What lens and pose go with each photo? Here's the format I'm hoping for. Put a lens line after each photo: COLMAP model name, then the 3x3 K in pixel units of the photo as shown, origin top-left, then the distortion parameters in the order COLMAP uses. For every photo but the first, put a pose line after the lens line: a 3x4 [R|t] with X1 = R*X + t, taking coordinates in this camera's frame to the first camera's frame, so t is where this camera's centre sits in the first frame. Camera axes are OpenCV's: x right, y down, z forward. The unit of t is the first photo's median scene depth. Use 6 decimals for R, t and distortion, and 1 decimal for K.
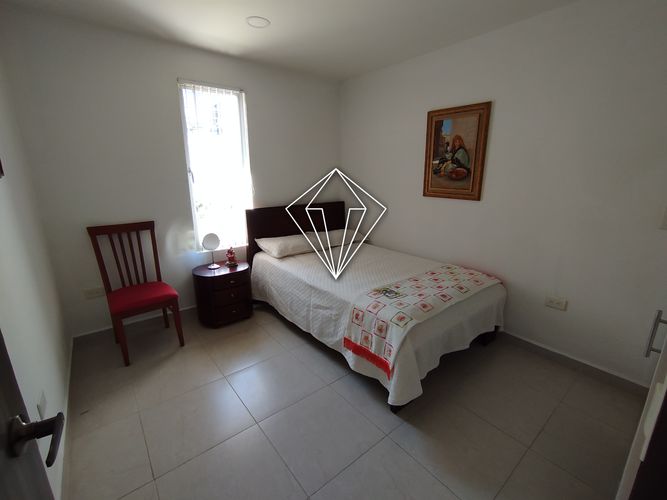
lens RADIAL K [[303.4, 0, 335.5], [0, 303.4, 248.0], [0, 0, 1]] dist [-0.016211, 0.009722]
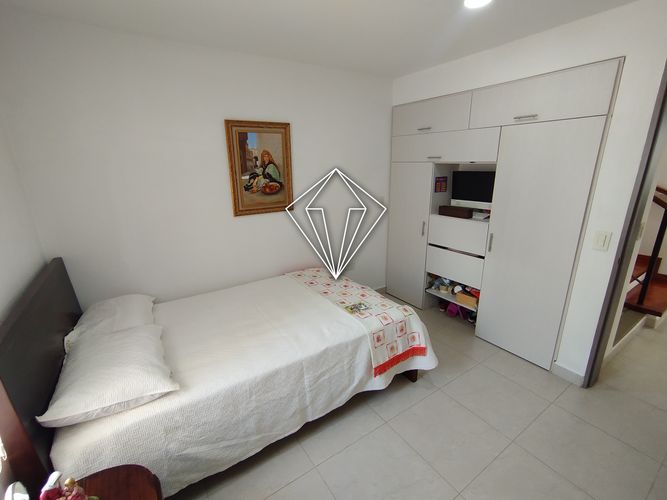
lens RADIAL K [[303.4, 0, 333.9], [0, 303.4, 251.2], [0, 0, 1]] dist [-0.016211, 0.009722]
pose [[0.105356, -0.286434, 0.952290, -0.607477], [0.267661, 0.930447, 0.250252, -0.248482], [-0.957736, 0.228525, 0.174695, 0.673765]]
